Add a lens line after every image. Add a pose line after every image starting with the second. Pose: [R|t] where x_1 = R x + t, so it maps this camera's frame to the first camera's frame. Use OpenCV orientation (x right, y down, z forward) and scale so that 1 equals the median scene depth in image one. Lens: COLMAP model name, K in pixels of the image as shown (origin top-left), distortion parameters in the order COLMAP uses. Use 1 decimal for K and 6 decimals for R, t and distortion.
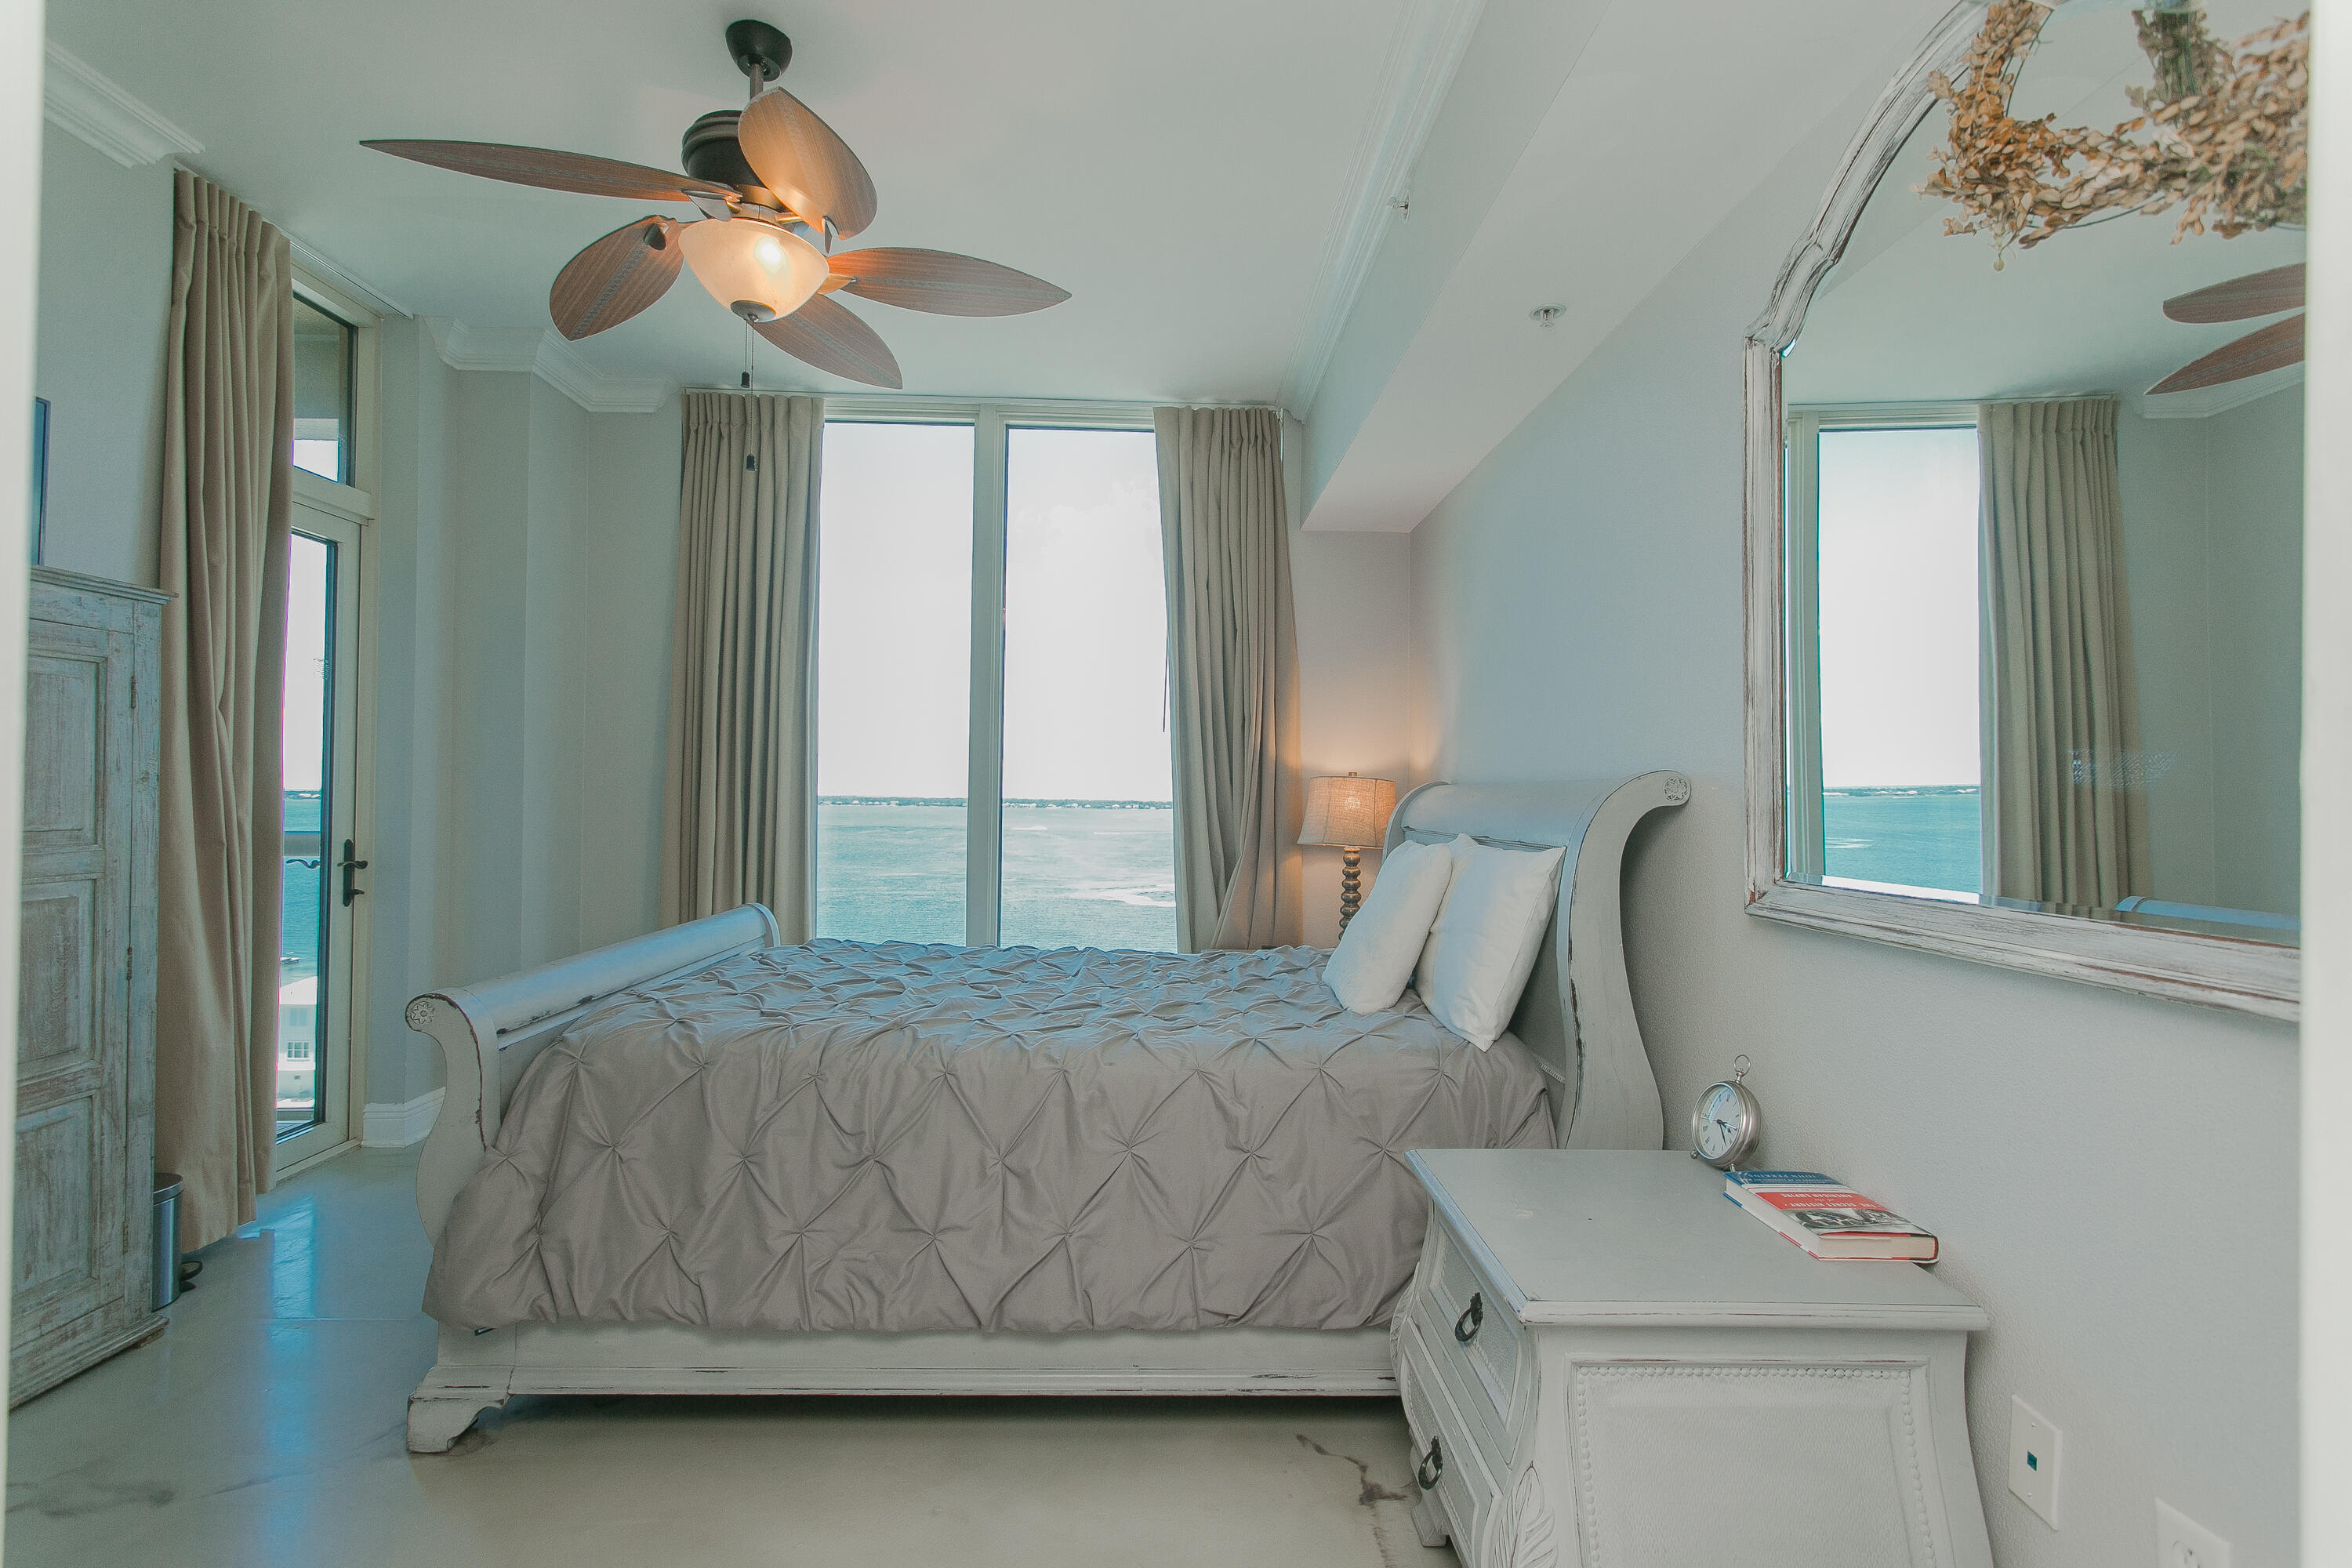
lens RADIAL K [[1117.8, 0, 1176.8], [0, 1117.8, 787.3], [0, 0, 1]] dist [0.002883, 0.001029]
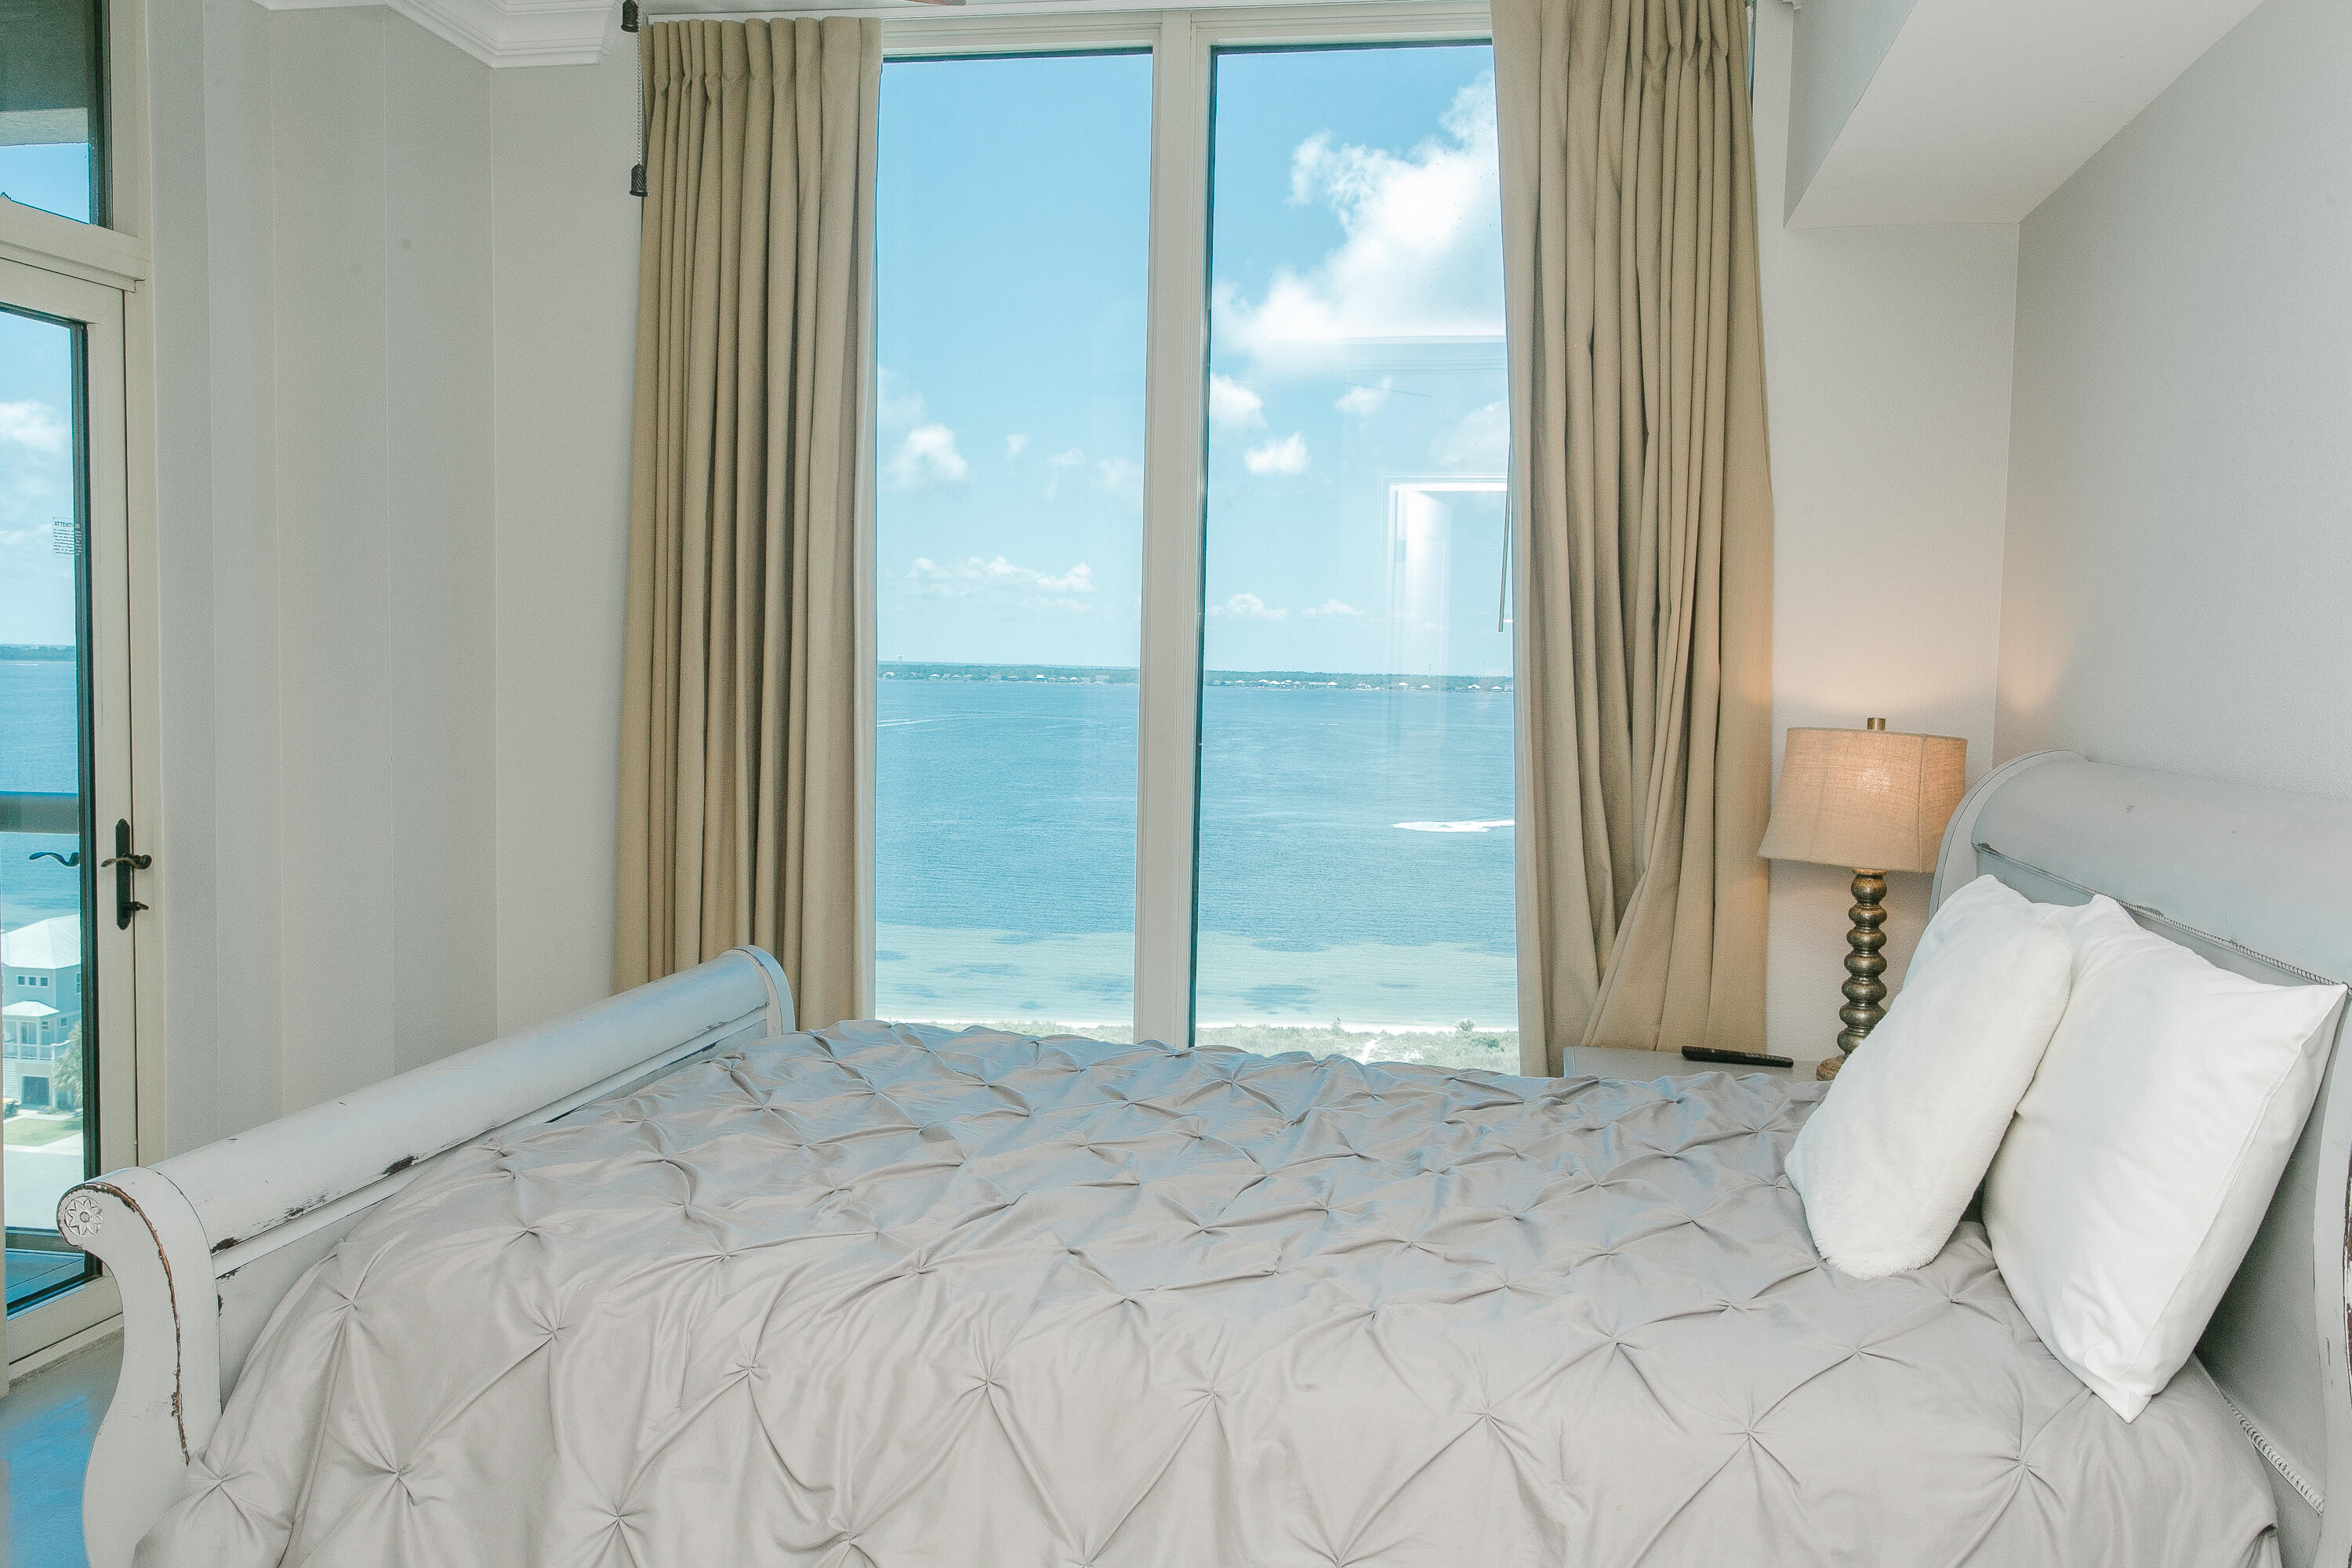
lens RADIAL K [[1906.7, 0, 1172.4], [0, 1906.7, 798.0], [0, 0, 1]] dist [0.014862, 0.005808]
pose [[0.977738, 0.021350, -0.208739, 0.050917], [-0.005541, 0.997090, 0.076030, -0.074851], [0.209755, -0.073180, 0.975012, 0.172136]]
